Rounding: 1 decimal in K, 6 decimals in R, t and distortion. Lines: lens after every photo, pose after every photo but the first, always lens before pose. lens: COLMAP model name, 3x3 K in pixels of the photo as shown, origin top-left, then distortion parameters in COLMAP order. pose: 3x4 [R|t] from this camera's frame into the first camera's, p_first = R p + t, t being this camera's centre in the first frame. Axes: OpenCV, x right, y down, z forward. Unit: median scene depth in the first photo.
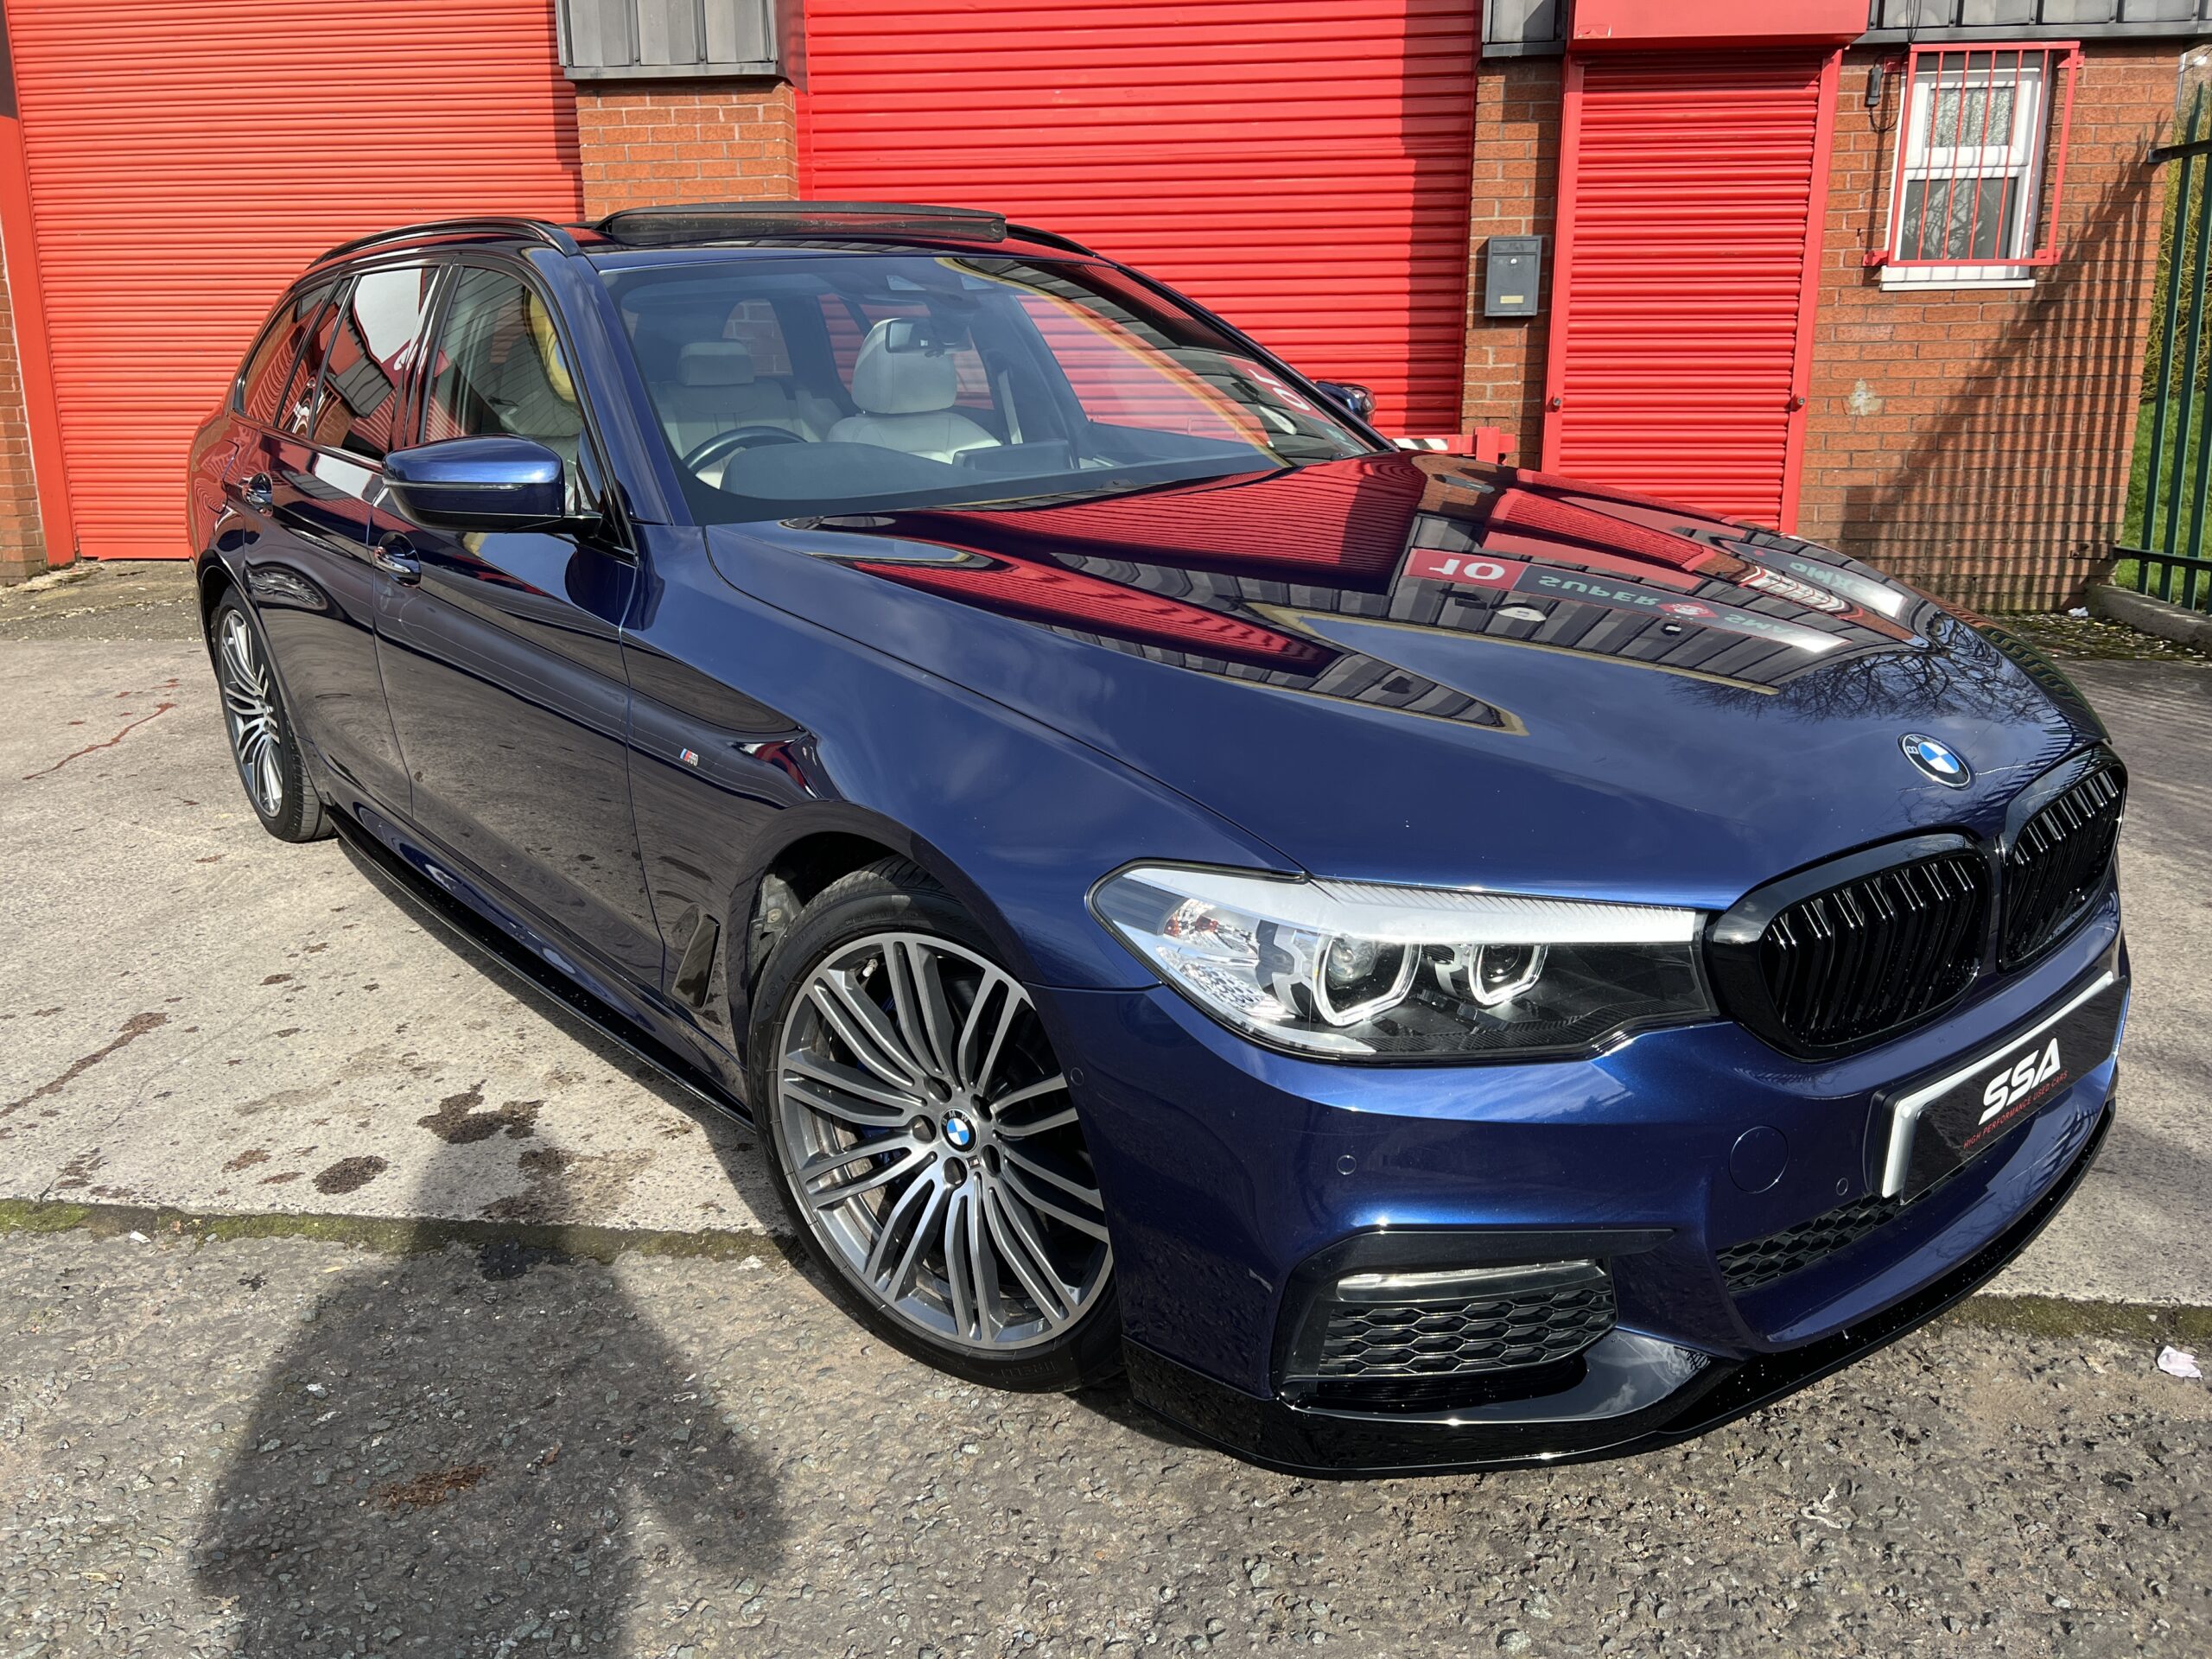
lens RADIAL K [[1668.7, 0, 1104.9], [0, 1668.7, 836.3], [0, 0, 1]] dist [0.039849, -0.047946]
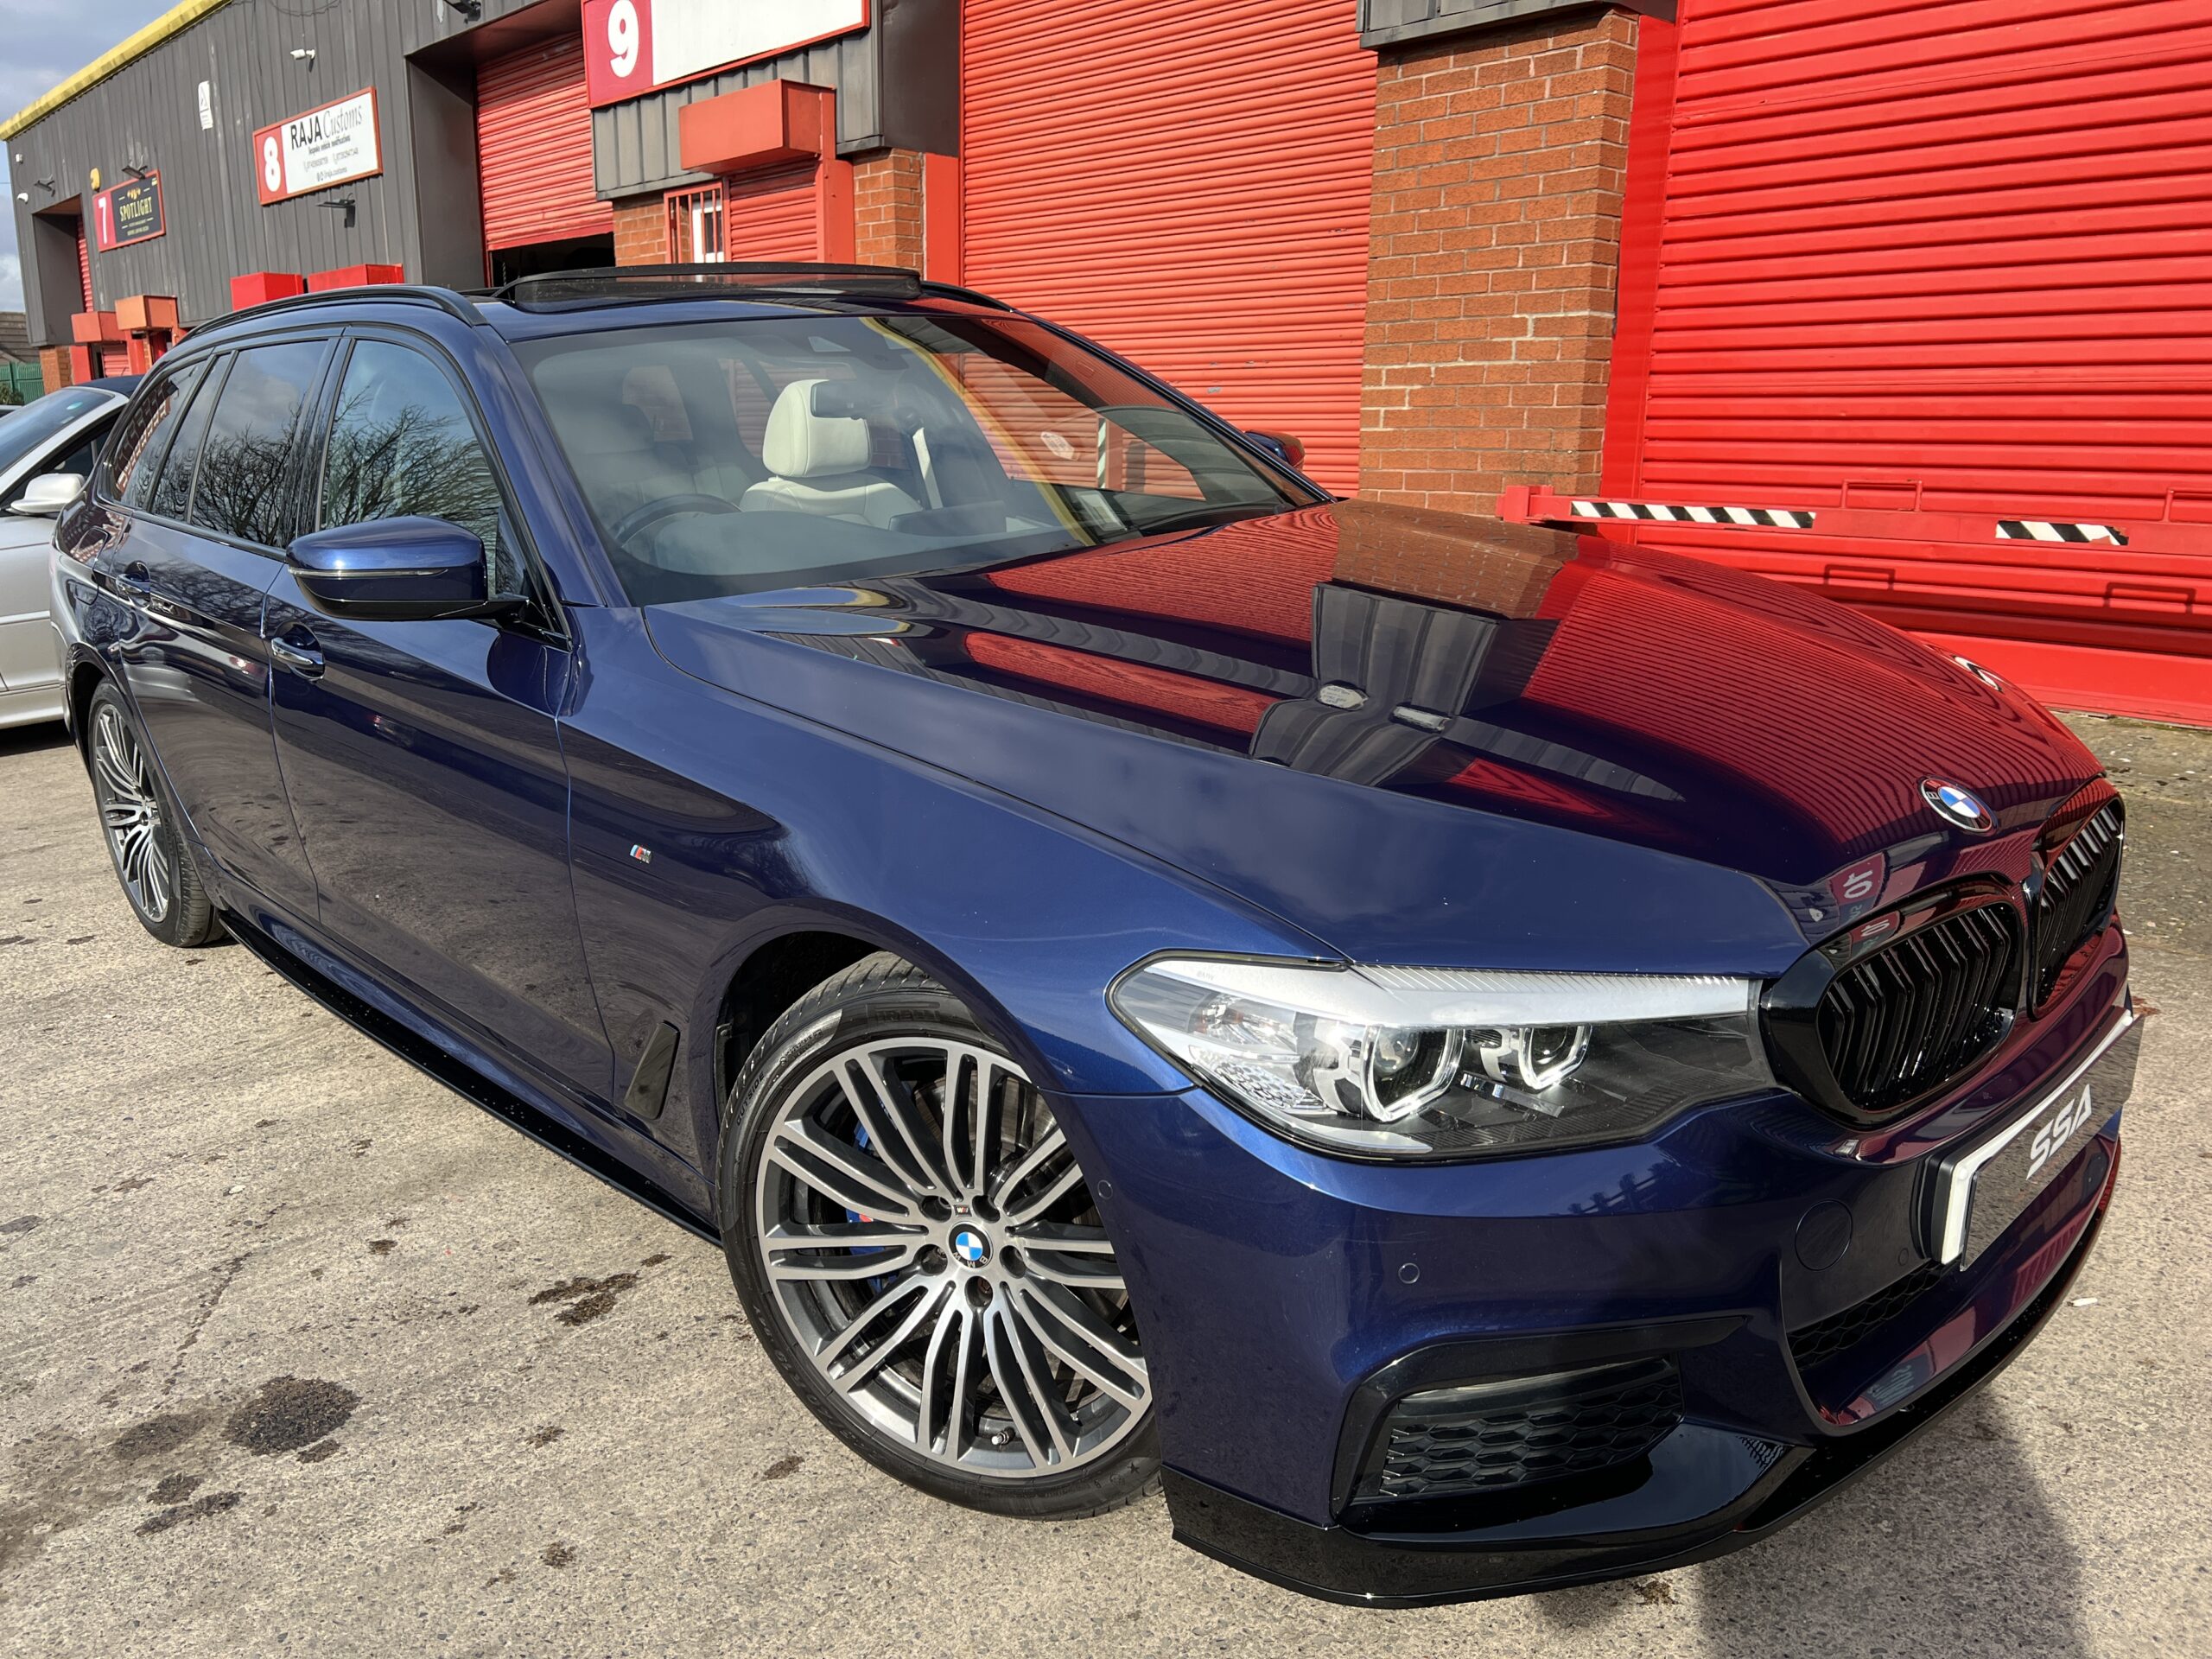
lens RADIAL K [[1668.7, 0, 1108.3], [0, 1668.7, 835.9], [0, 0, 1]] dist [0.039849, -0.047946]
pose [[0.747337, 0.169023, -0.642588, 0.180995], [-0.167448, 0.983799, 0.064030, -0.113024], [0.643000, 0.059748, 0.763532, 0.341199]]
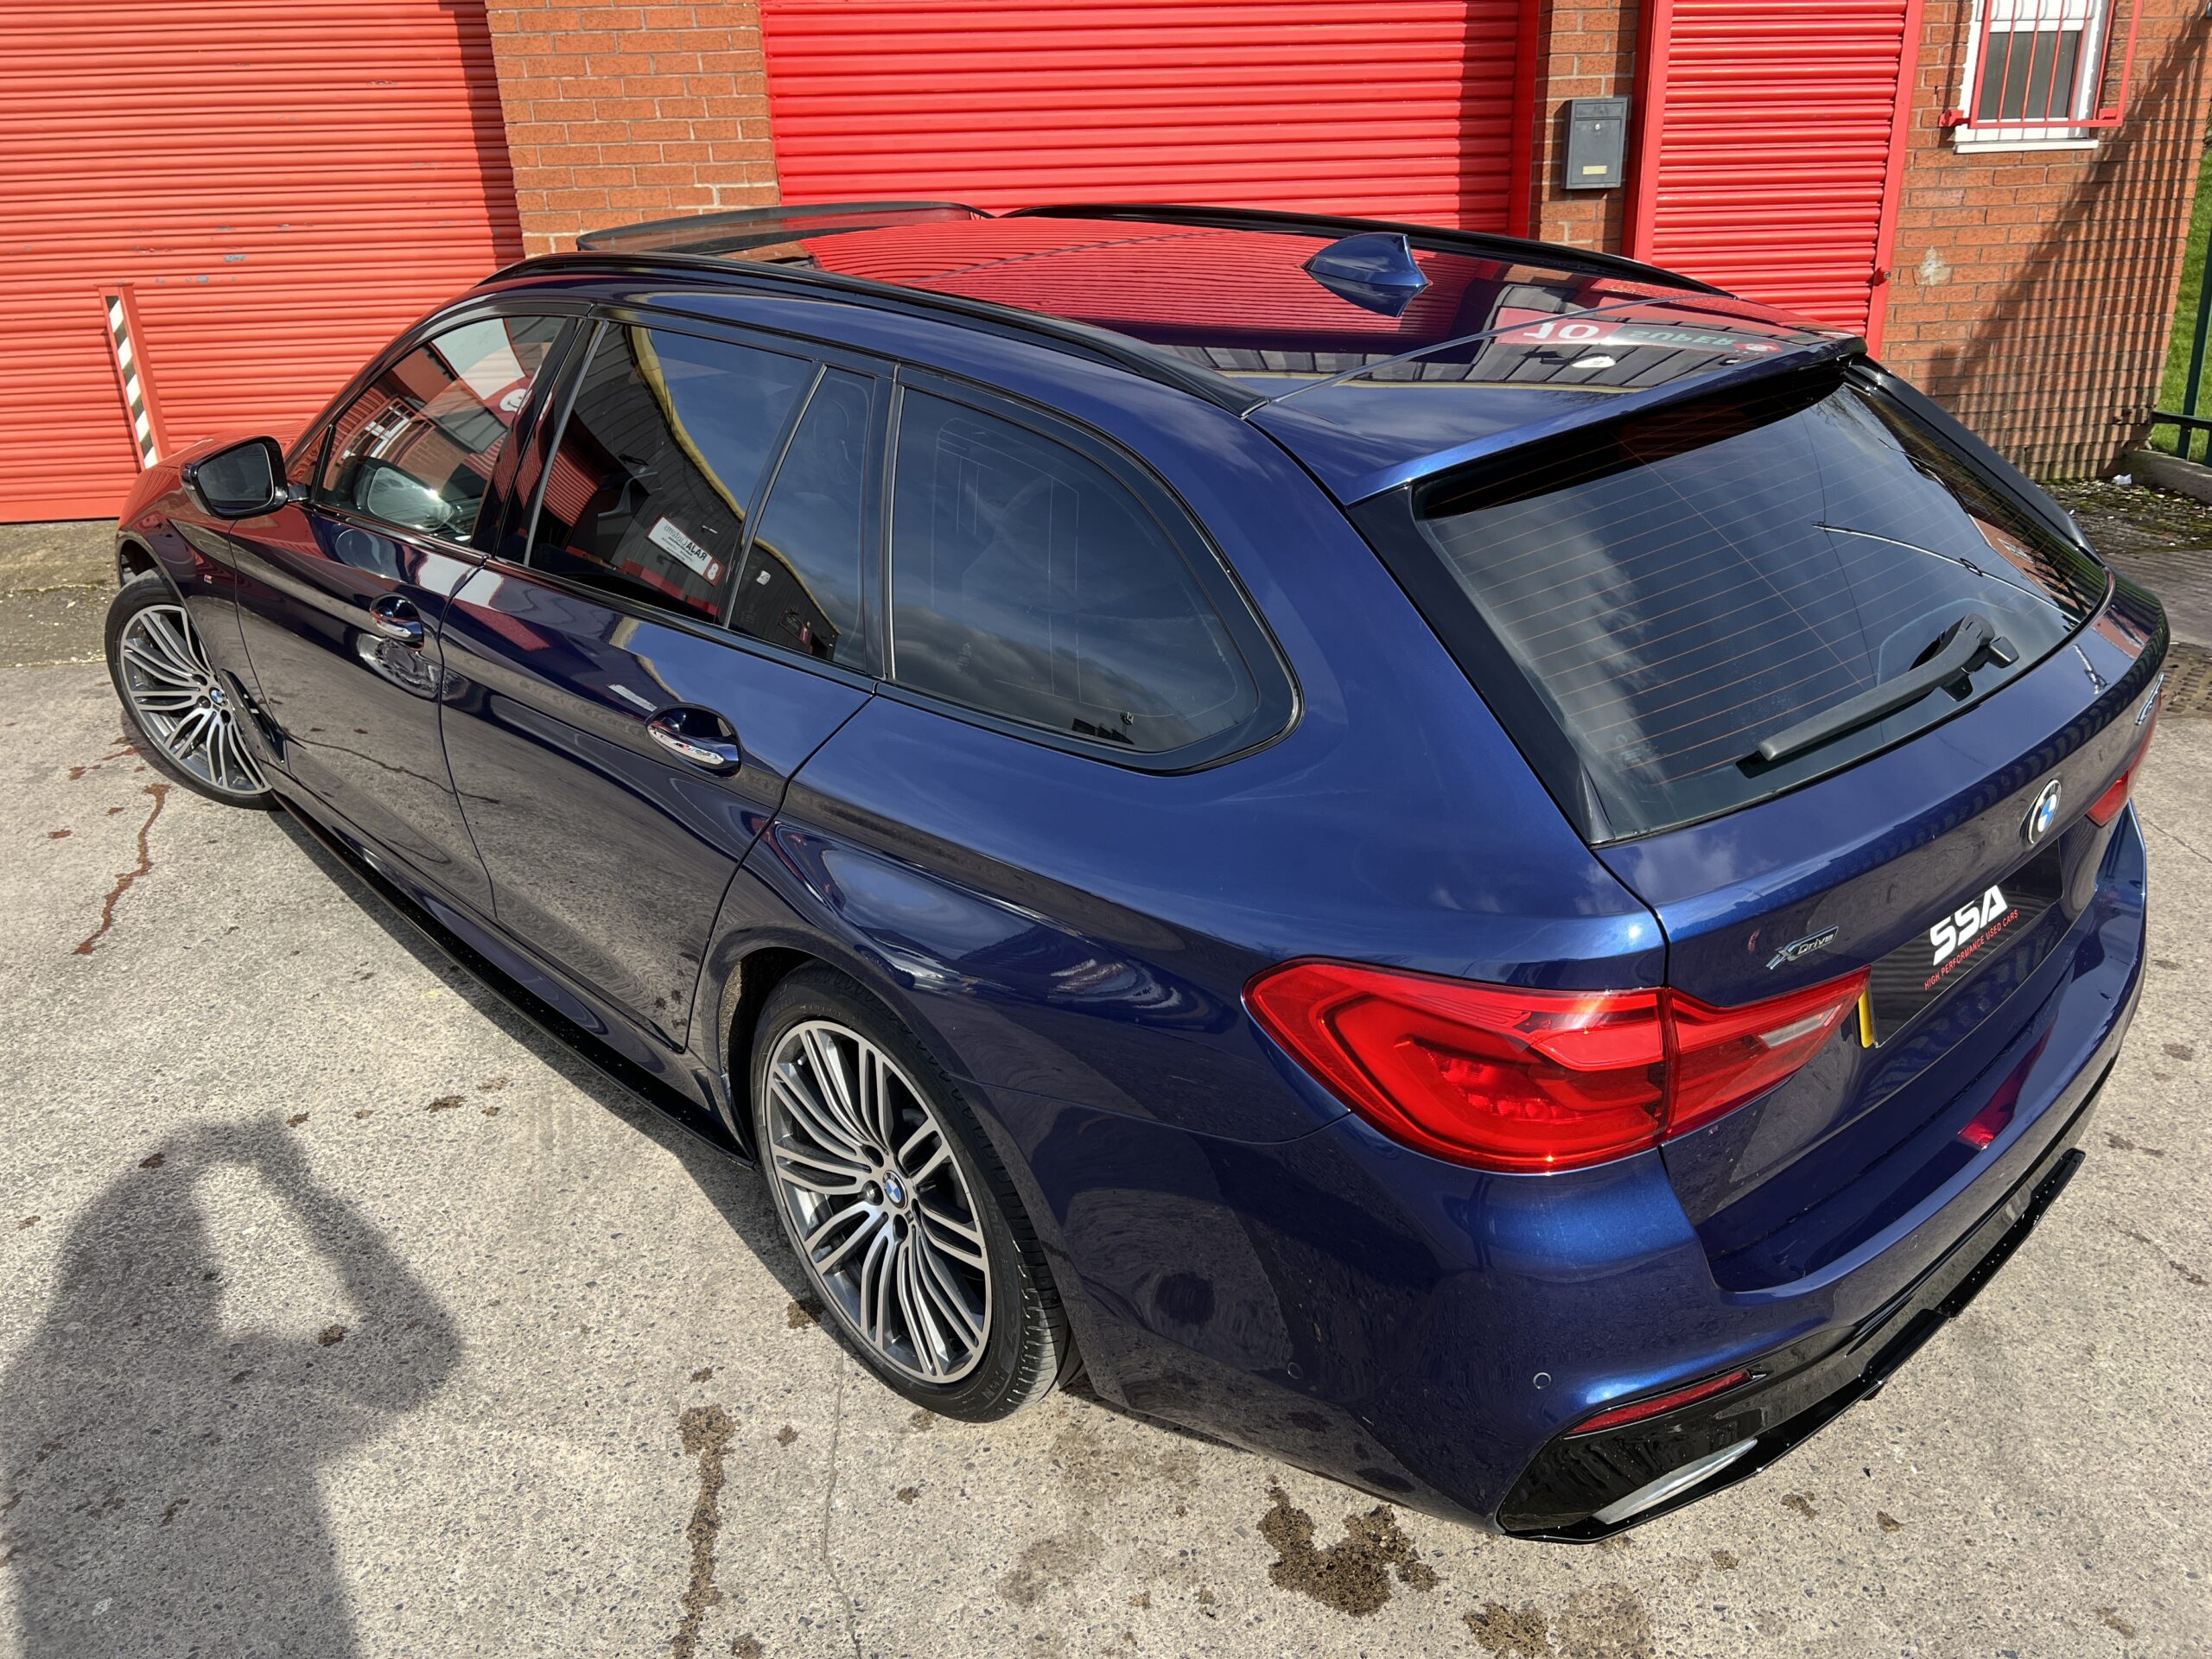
lens RADIAL K [[1668.7, 0, 1122.9], [0, 1668.7, 834.0], [0, 0, 1]] dist [0.039849, -0.047946]
pose [[0.974650, -0.101685, 0.199292, -0.231369], [0.075479, 0.987972, 0.134963, -0.105971], [-0.210618, -0.116499, 0.970602, 0.123258]]
